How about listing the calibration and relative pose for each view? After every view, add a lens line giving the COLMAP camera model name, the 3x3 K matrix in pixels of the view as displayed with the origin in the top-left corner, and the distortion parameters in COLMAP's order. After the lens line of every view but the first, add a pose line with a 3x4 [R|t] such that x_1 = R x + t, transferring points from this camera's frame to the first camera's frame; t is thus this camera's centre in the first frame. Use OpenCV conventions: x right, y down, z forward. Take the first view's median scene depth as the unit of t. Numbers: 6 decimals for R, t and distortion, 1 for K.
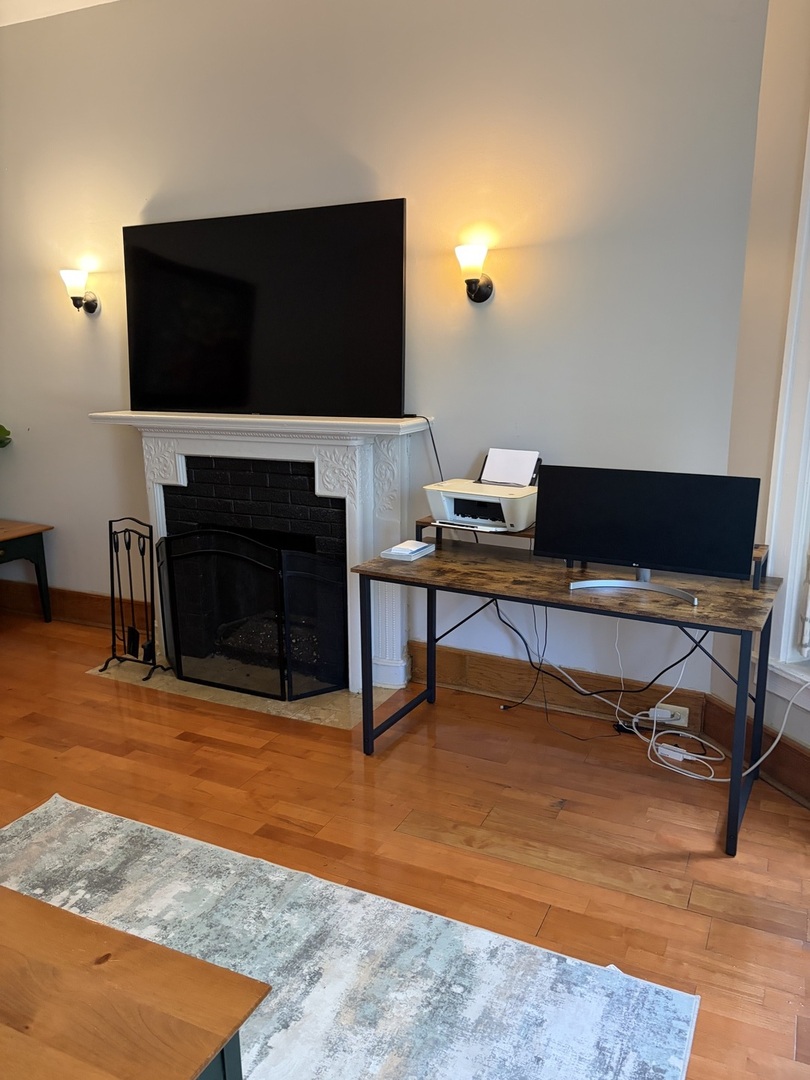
lens RADIAL K [[816.9, 0, 416.4], [0, 816.9, 545.8], [0, 0, 1]] dist [0.048468, -0.052714]
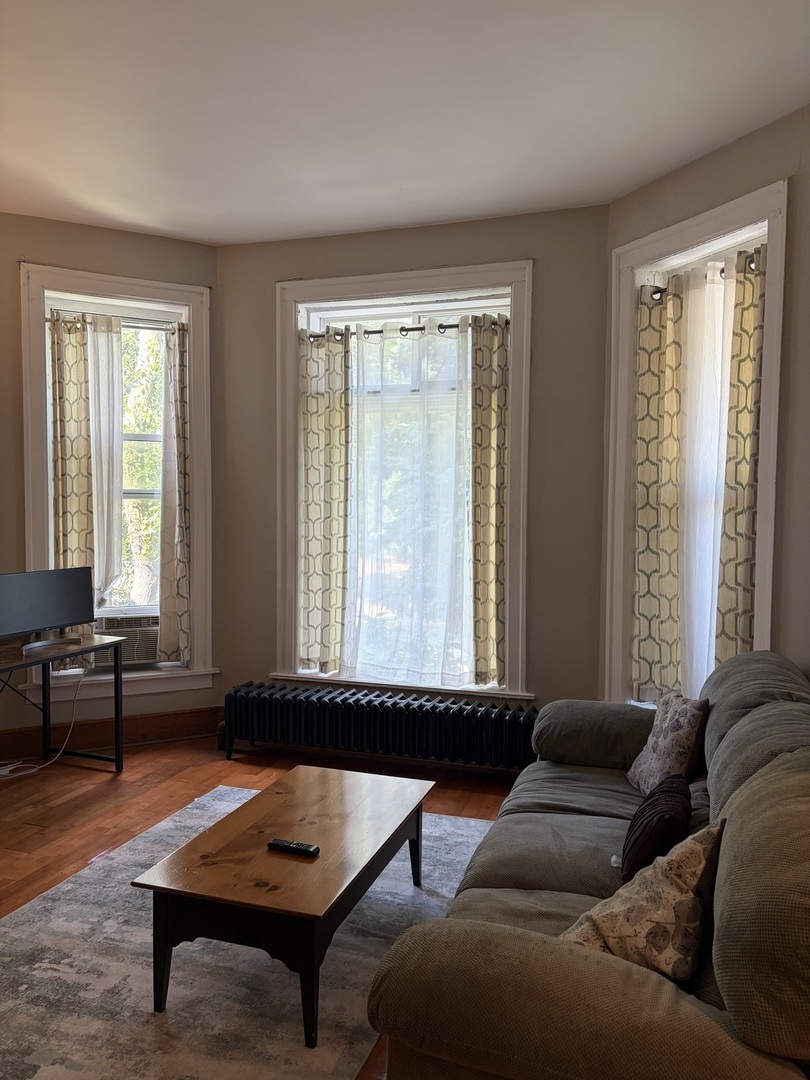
lens RADIAL K [[816.9, 0, 408.9], [0, 816.9, 540.9], [0, 0, 1]] dist [0.048468, -0.052714]
pose [[-0.121893, -0.049915, 0.991287, -1.052360], [0.210034, 0.974820, 0.074913, -0.087656], [-0.970066, 0.217336, -0.108340, 0.333580]]
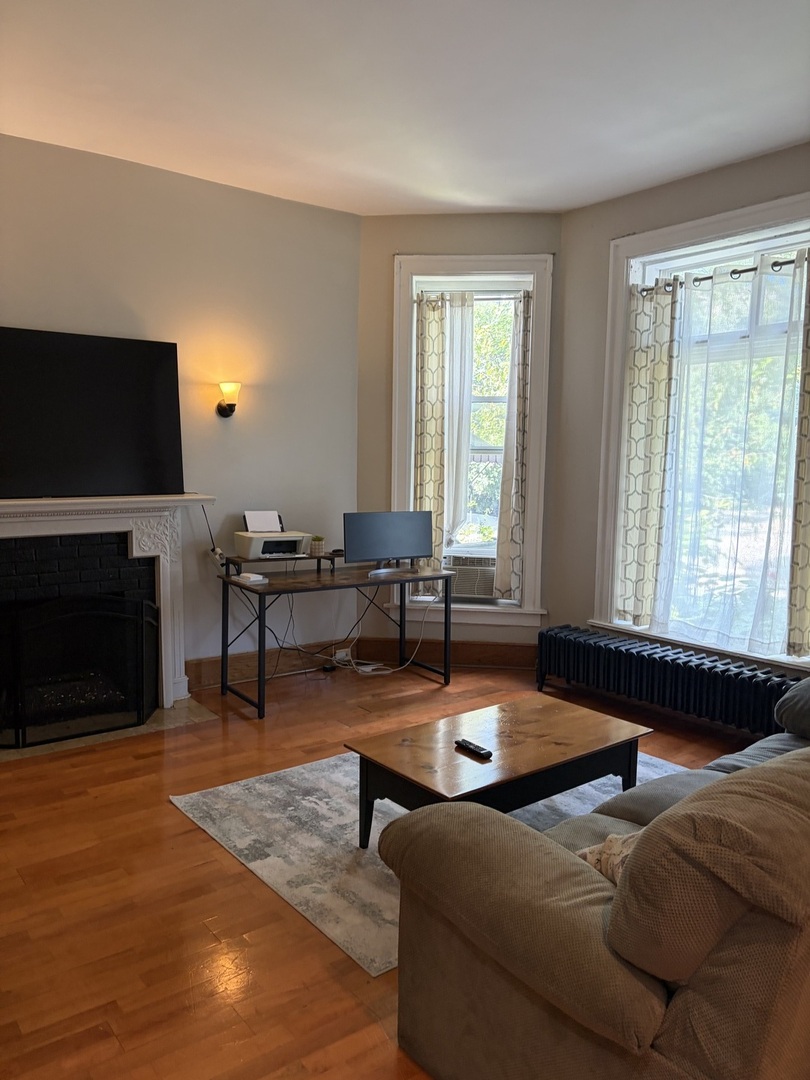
lens RADIAL K [[816.9, 0, 407.2], [0, 816.9, 549.4], [0, 0, 1]] dist [0.048468, -0.052714]
pose [[0.441566, -0.094540, 0.892234, -1.099958], [0.181703, 0.983250, 0.014259, -0.015347], [-0.878637, 0.155826, 0.451348, 0.051902]]
